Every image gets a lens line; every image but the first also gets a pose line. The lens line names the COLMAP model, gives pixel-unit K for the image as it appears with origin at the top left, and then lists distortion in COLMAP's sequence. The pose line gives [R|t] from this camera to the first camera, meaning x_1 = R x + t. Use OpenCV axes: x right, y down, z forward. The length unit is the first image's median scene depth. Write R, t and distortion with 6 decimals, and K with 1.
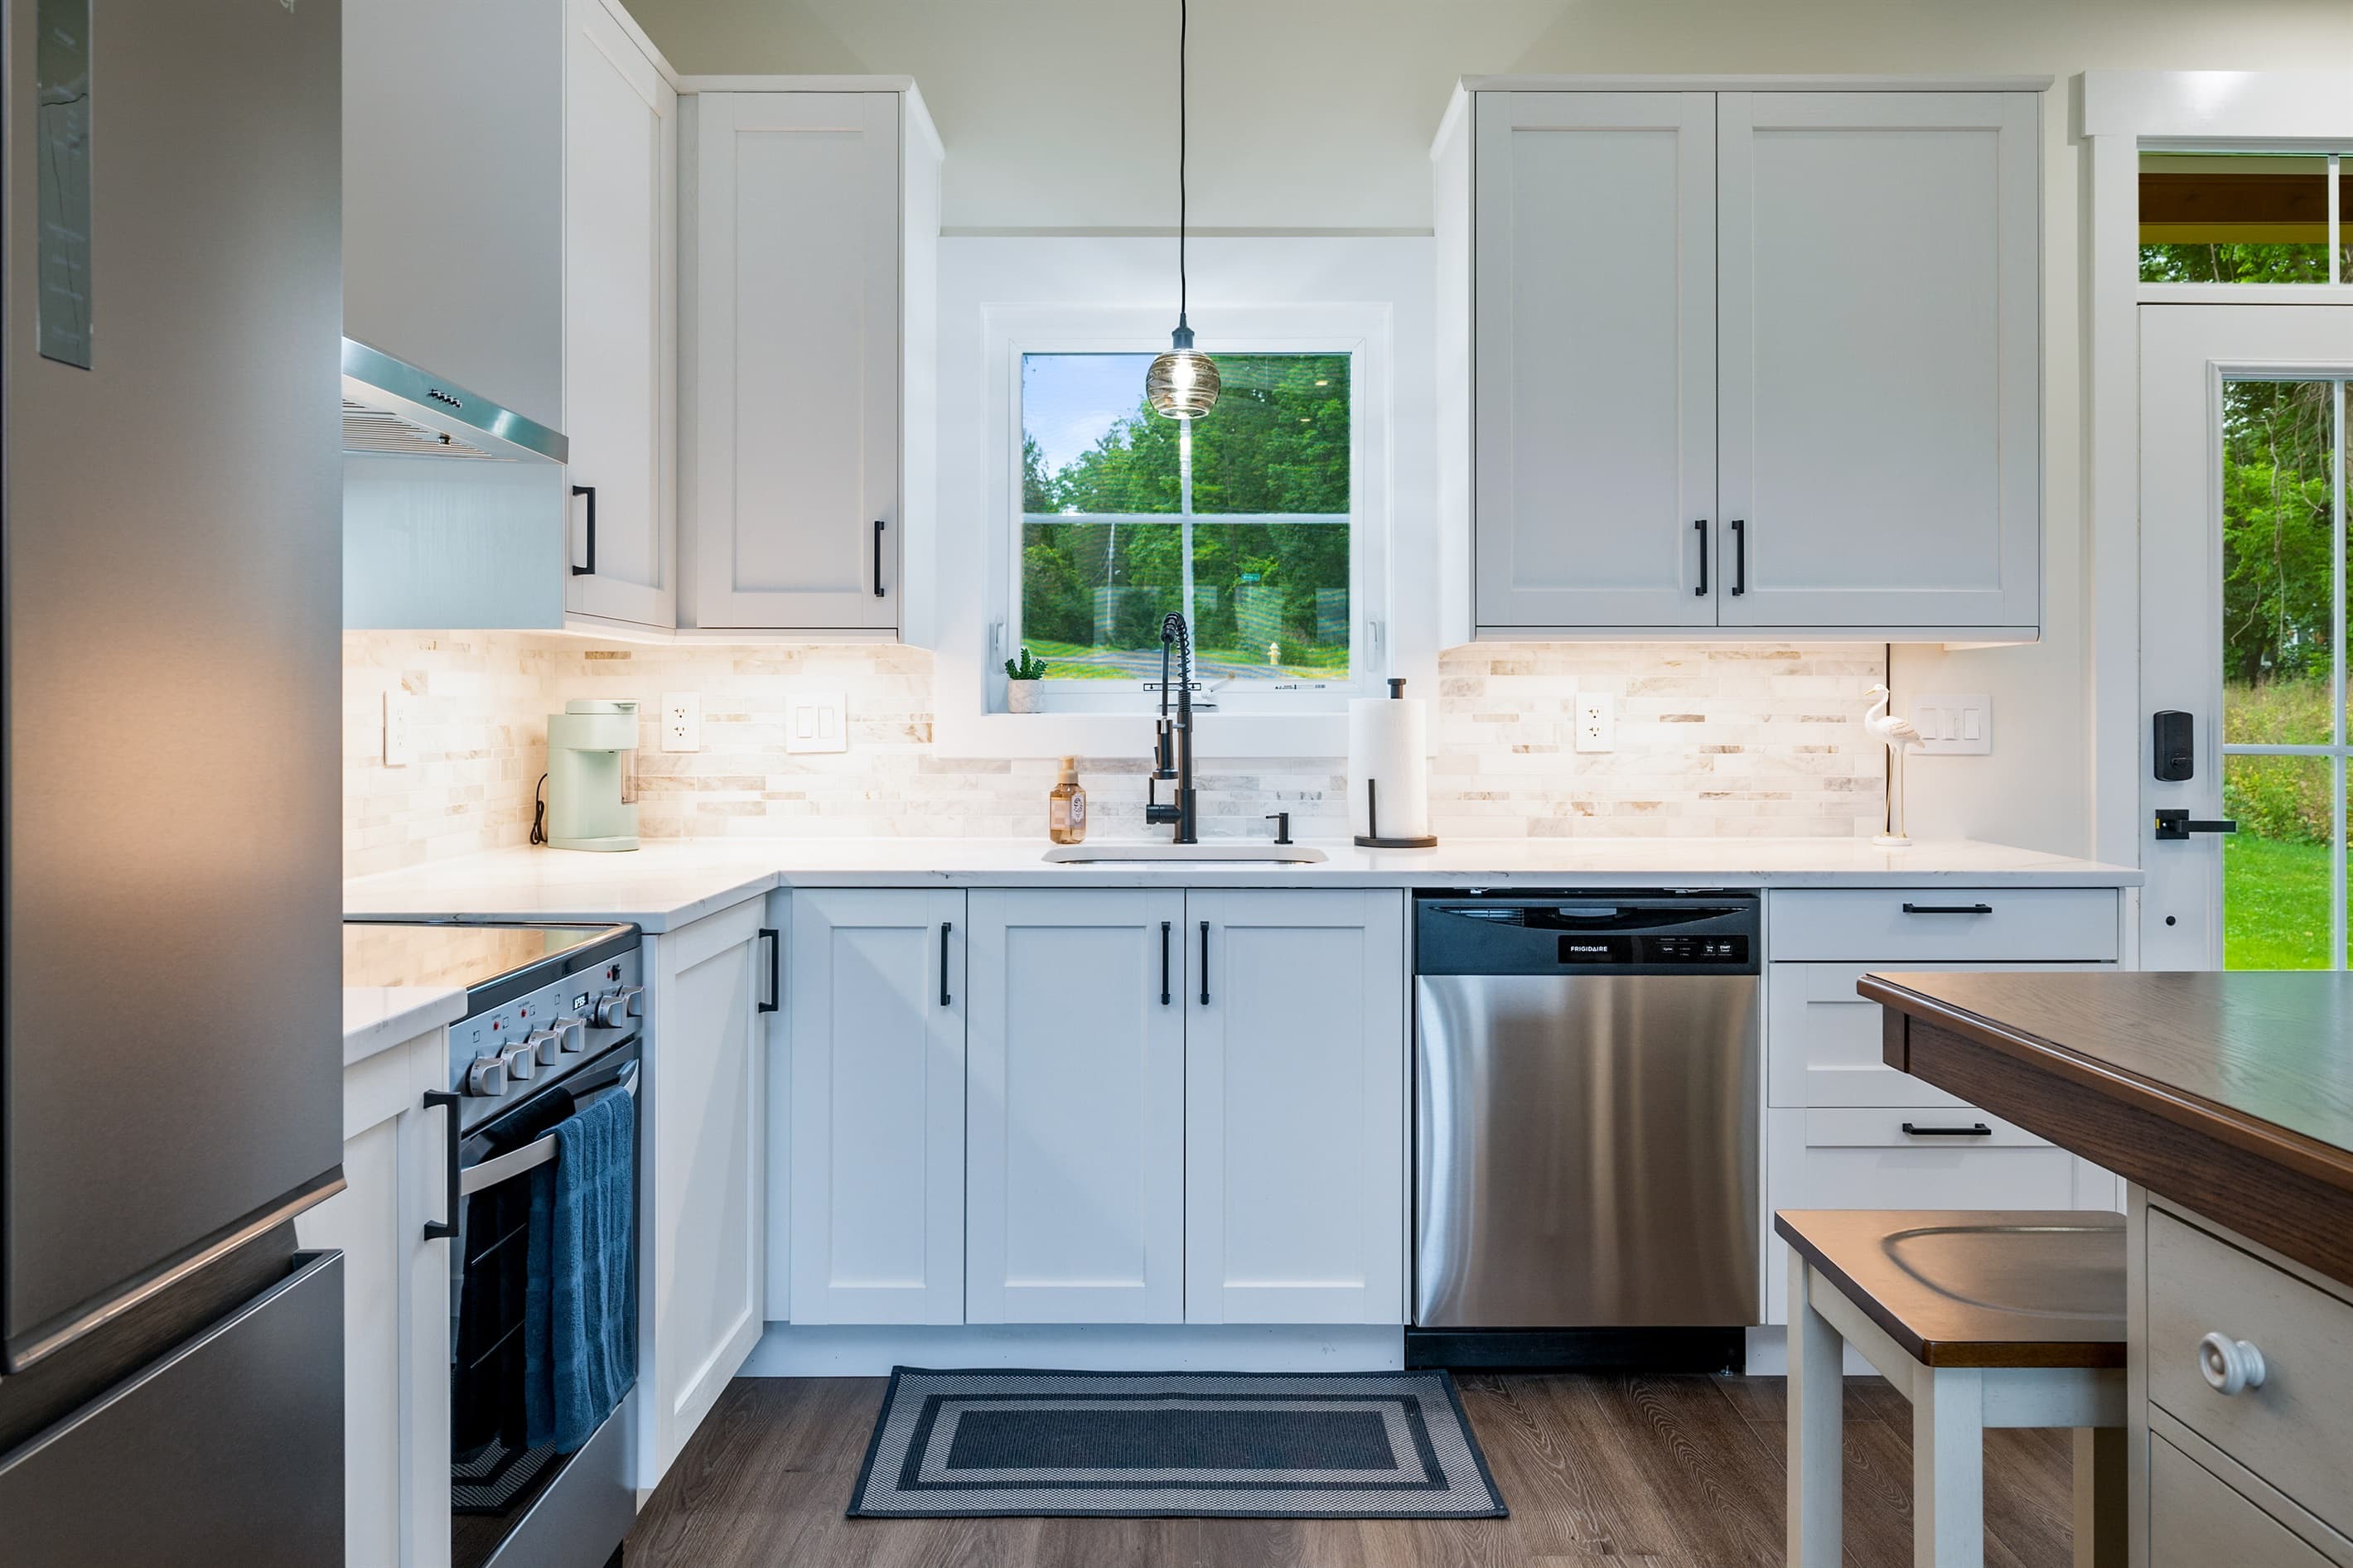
lens RADIAL K [[1588.6, 0, 1189.1], [0, 1588.6, 695.2], [0, 0, 1]] dist [-0.018888, 0.003554]
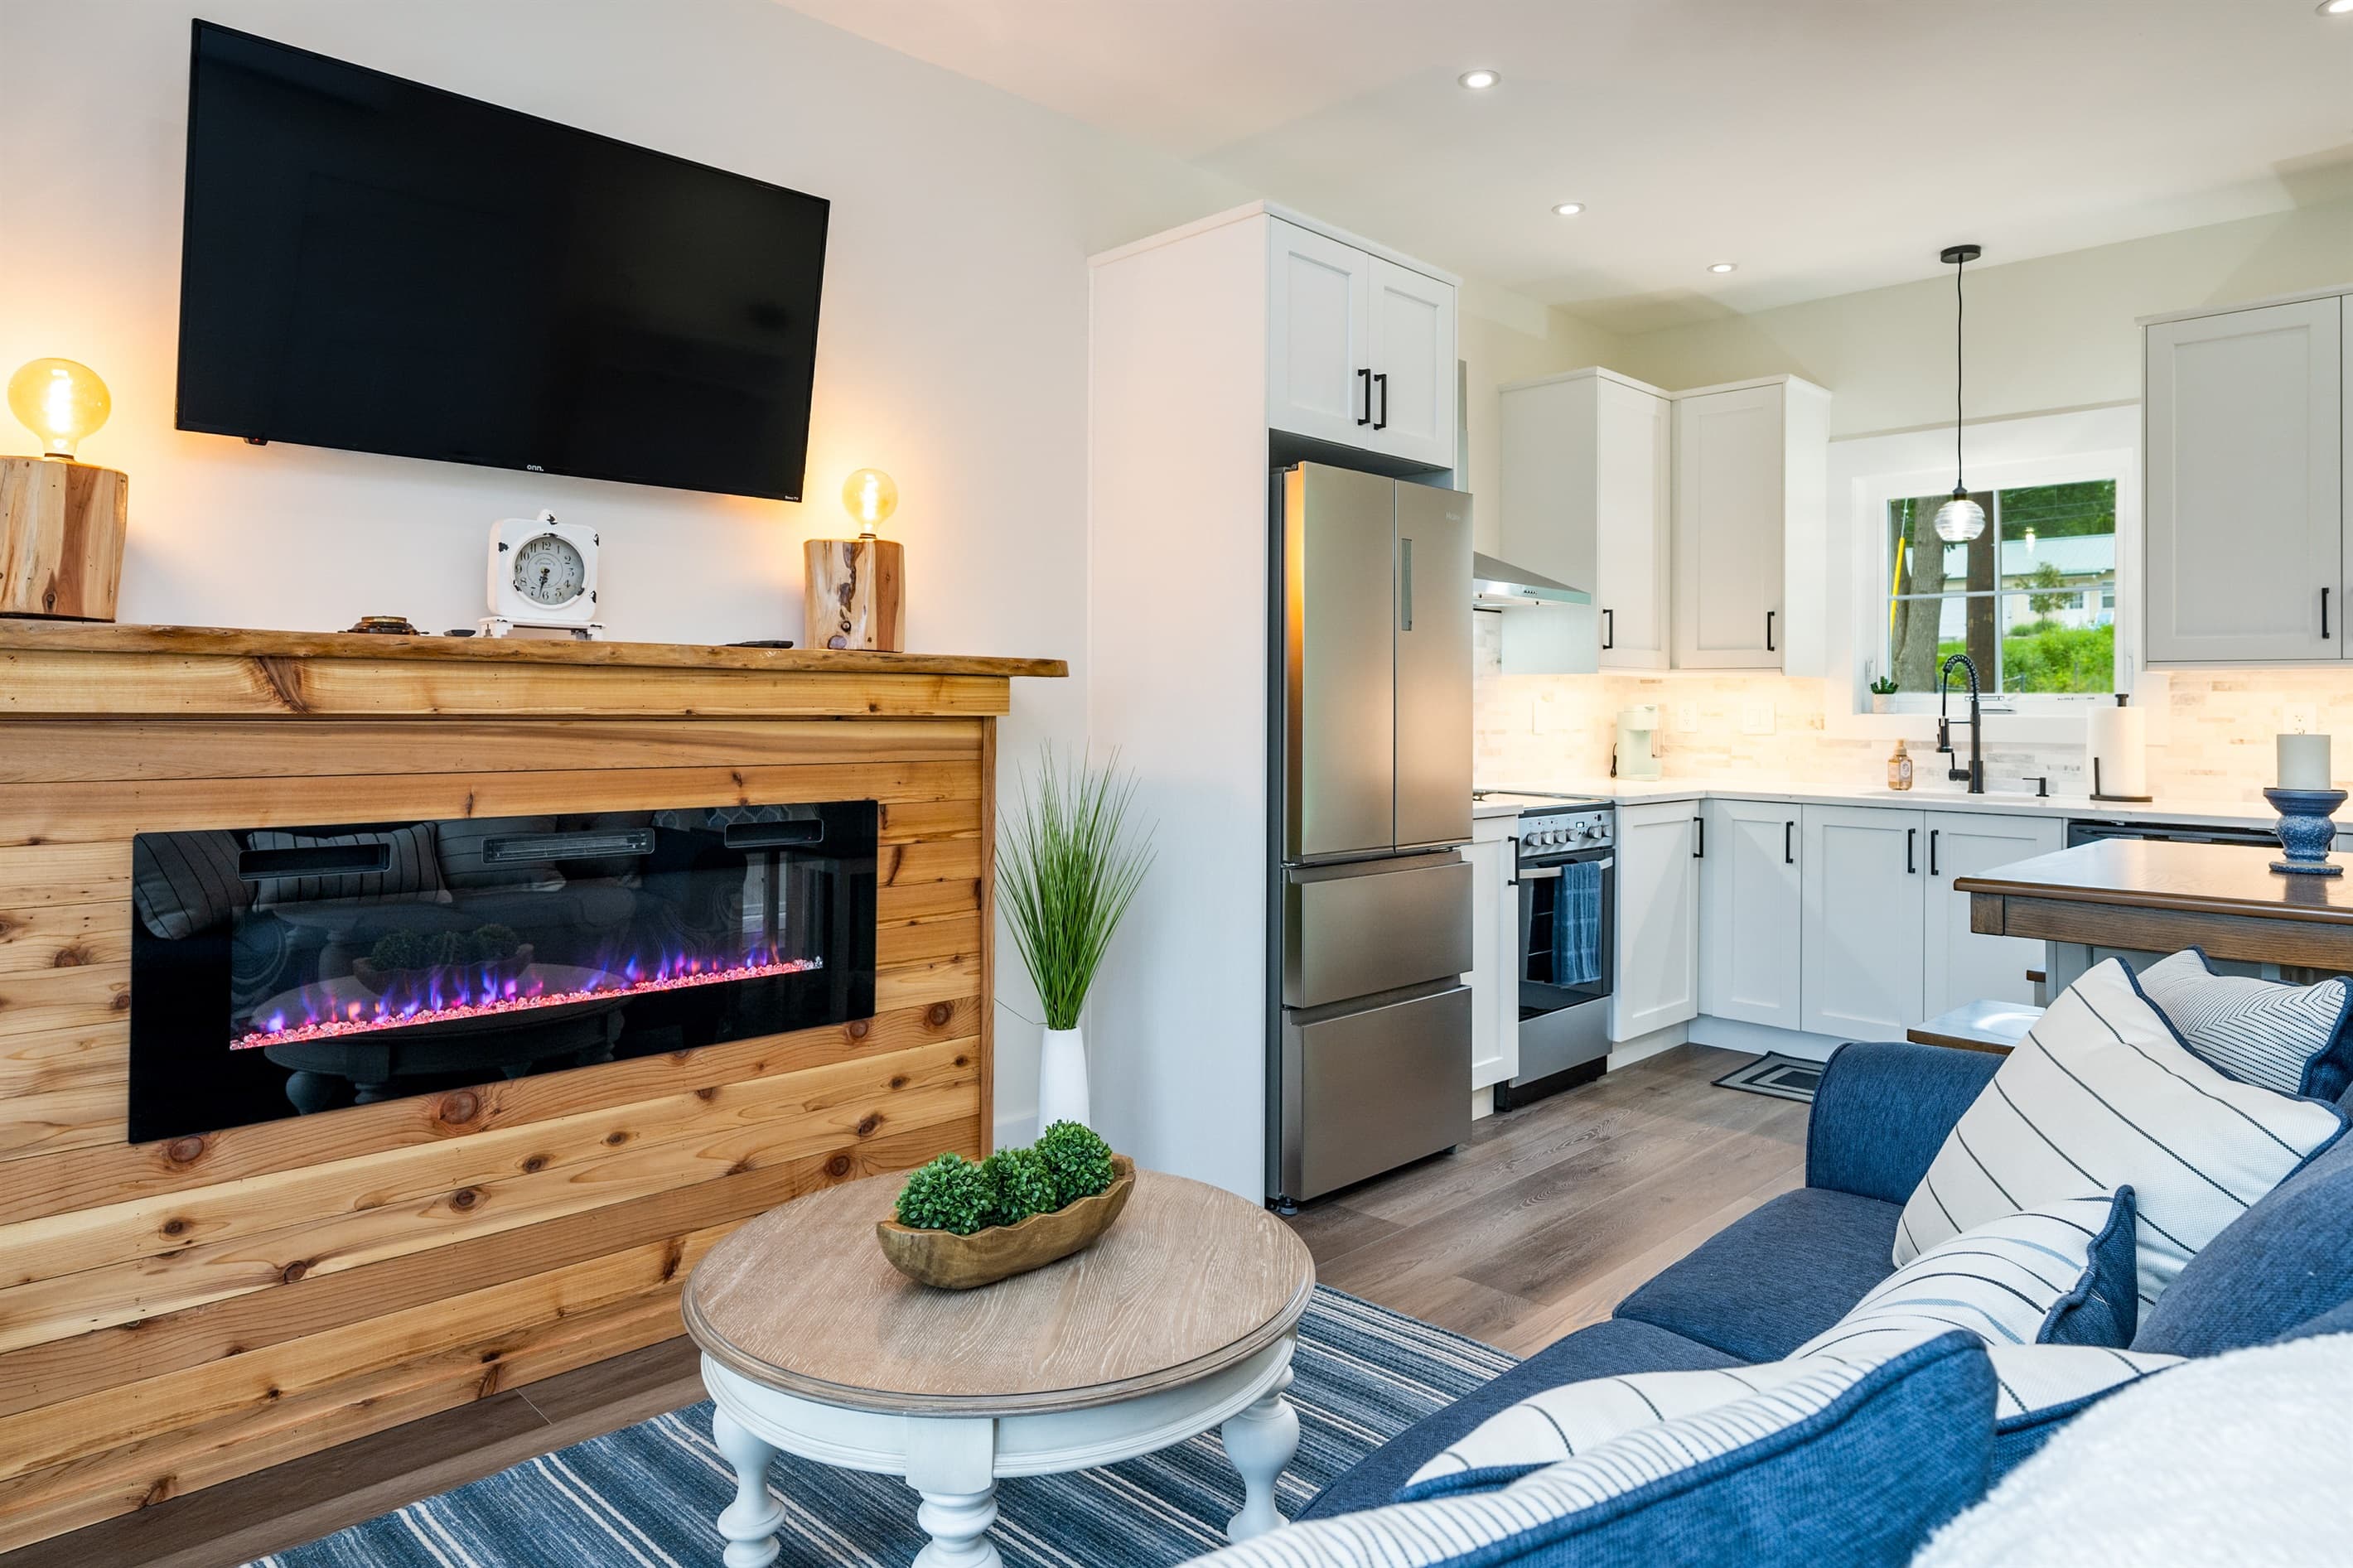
lens RADIAL K [[1392.6, 0, 1167.6], [0, 1392.6, 695.7], [0, 0, 1]] dist [-0.017724, 0.002607]
pose [[0.693545, 0.001206, -0.720412, 0.485333], [-0.001377, 0.999999, 0.000349, -0.008376], [0.720412, 0.000750, 0.693546, -0.650955]]
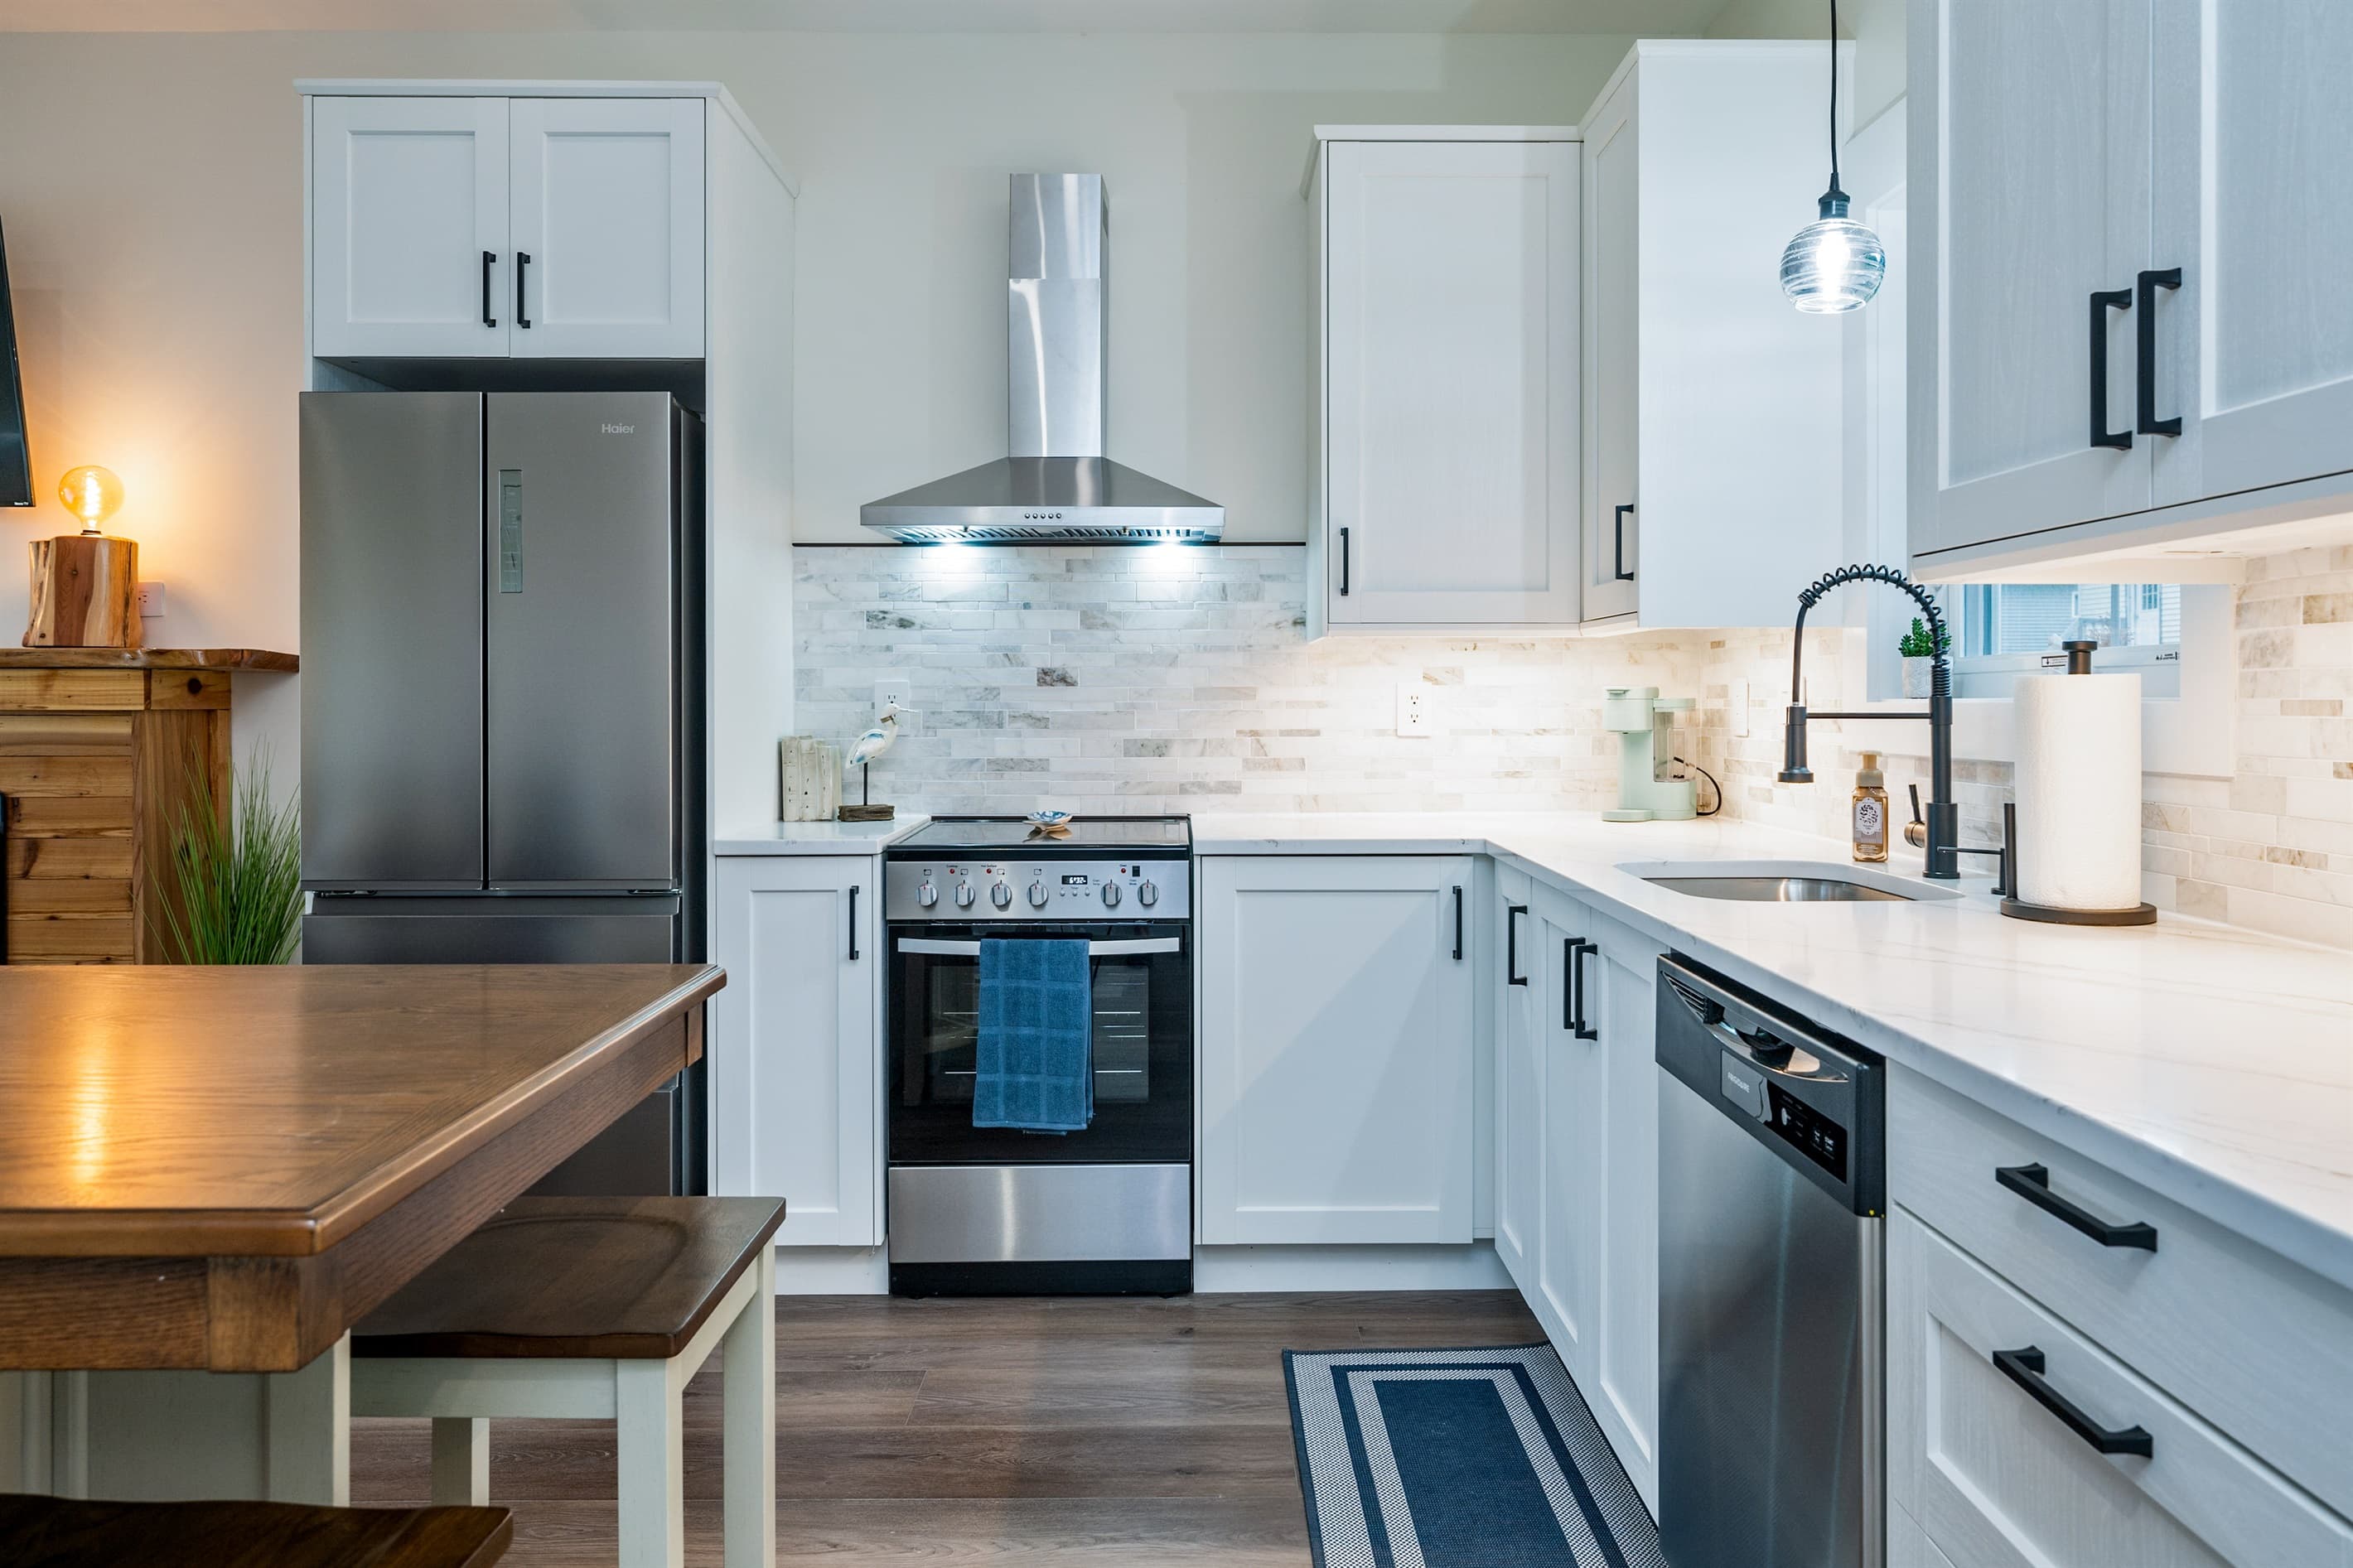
lens RADIAL K [[1588.6, 0, 1163.3], [0, 1588.6, 700.6], [0, 0, 1]] dist [-0.018888, 0.003554]
pose [[0.004547, 0.001506, -0.999989, 0.770336], [0.012030, 0.999926, 0.001561, 0.007407], [0.999917, -0.012037, 0.004529, 0.689518]]
